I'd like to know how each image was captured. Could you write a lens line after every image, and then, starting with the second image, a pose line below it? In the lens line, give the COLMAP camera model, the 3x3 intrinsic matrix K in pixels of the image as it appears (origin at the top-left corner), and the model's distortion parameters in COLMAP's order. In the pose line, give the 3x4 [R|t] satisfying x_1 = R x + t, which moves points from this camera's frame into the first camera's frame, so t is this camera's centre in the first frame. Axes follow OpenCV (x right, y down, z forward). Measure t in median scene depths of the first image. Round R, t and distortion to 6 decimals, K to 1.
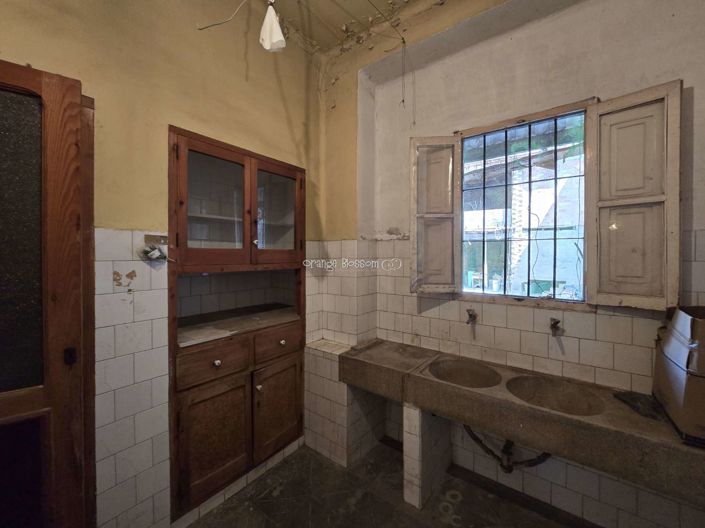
lens RADIAL K [[288.0, 0, 355.6], [0, 288.0, 260.9], [0, 0, 1]] dist [-0.002636, -0.001201]
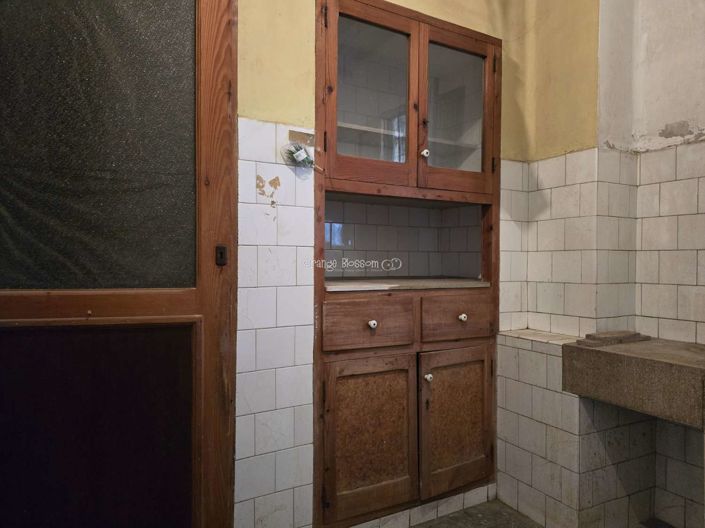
lens RADIAL K [[470.6, 0, 355.1], [0, 470.6, 266.2], [0, 0, 1]] dist [0.048513, -0.039889]
pose [[0.912527, 0.006030, -0.408972, -0.054296], [-0.008135, 0.999961, -0.003407, 0.194205], [0.408936, 0.006436, 0.912541, -0.034900]]
